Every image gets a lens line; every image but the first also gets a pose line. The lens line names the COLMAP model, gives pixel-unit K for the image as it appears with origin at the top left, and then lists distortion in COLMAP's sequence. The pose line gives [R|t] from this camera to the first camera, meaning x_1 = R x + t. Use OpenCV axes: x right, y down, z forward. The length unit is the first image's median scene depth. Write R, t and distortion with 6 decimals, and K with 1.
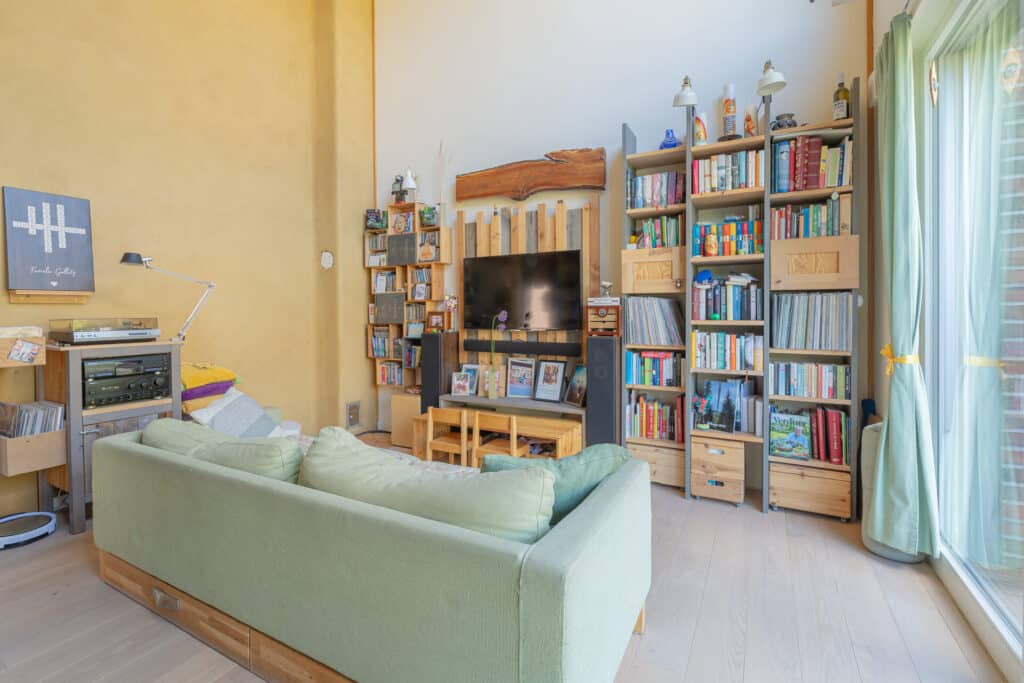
lens RADIAL K [[471.4, 0, 492.9], [0, 471.4, 314.5], [0, 0, 1]] dist [0.004392, 0.000027]
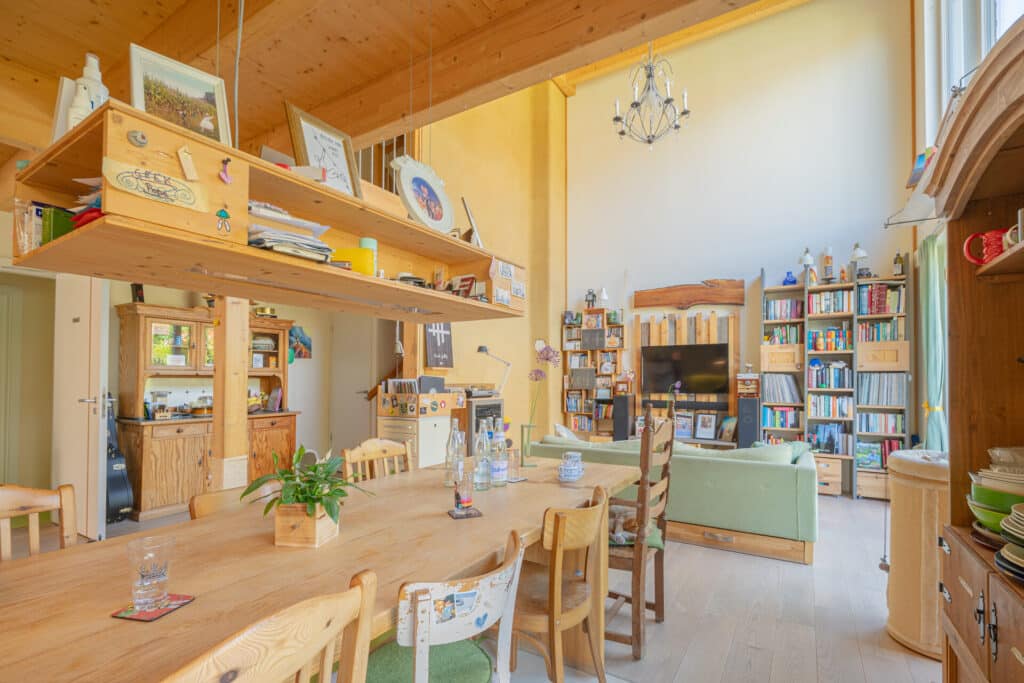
lens RADIAL K [[471.4, 0, 517.4], [0, 471.4, 375.1], [0, 0, 1]] dist [0.004392, 0.000027]
pose [[0.999657, 0.009352, -0.024455, -0.570220], [-0.009811, 0.999776, -0.018727, 0.007560], [0.024275, 0.018960, 0.999526, -0.707090]]
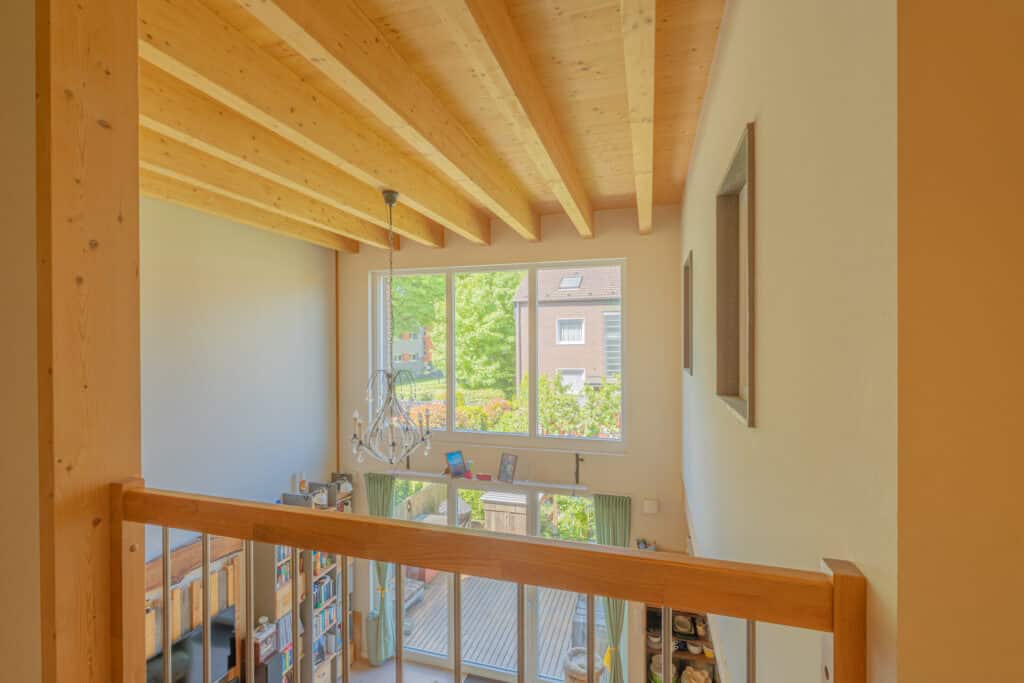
lens RADIAL K [[471.4, 0, 522.4], [0, 471.4, 337.3], [0, 0, 1]] dist [0.004392, 0.000027]
pose [[-0.226714, 0.010322, 0.973907, -1.525192], [0.020091, 0.999781, -0.005920, -1.011091], [-0.973754, 0.018224, -0.226871, 0.596323]]
